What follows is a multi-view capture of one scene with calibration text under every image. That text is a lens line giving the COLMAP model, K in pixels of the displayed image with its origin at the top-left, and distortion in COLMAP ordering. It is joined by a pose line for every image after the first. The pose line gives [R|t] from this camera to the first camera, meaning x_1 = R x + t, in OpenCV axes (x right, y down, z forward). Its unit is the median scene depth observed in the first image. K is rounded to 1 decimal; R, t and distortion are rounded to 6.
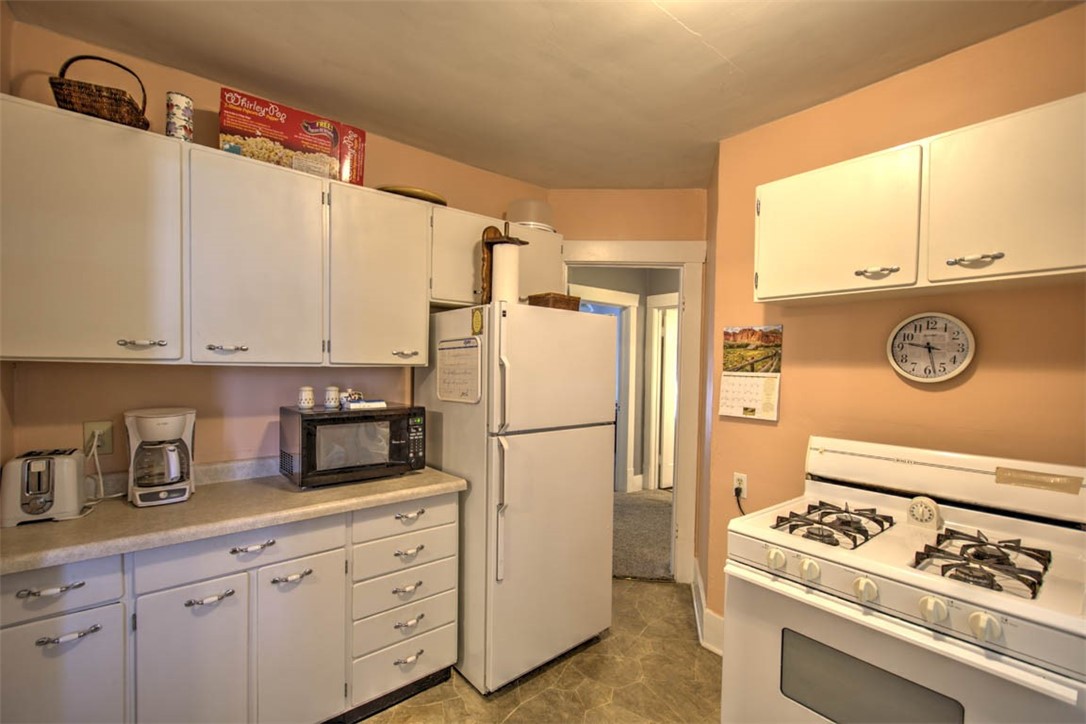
lens RADIAL K [[472.5, 0, 545.4], [0, 472.5, 372.6], [0, 0, 1]] dist [0.010641, -0.001163]
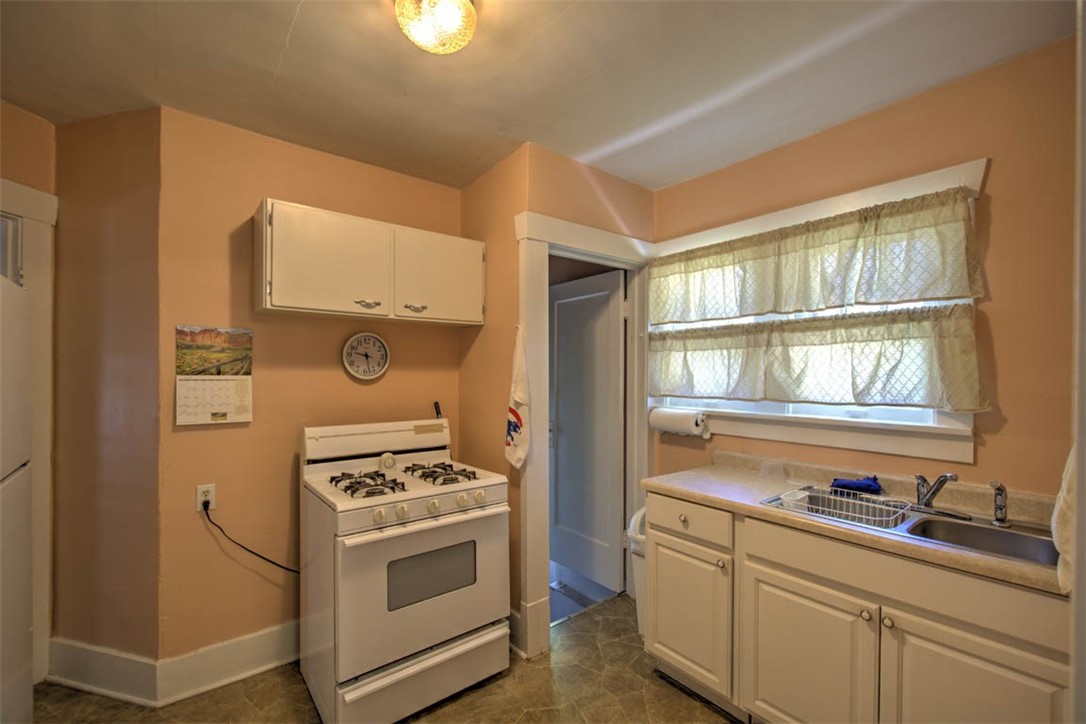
lens RADIAL K [[472.5, 0, 539.6], [0, 472.5, 369.2], [0, 0, 1]] dist [0.010641, -0.001163]
pose [[0.013671, -0.007875, 0.999876, -0.523873], [0.013480, 0.999880, 0.007691, -0.012011], [-0.999816, 0.013373, 0.013776, 0.340423]]
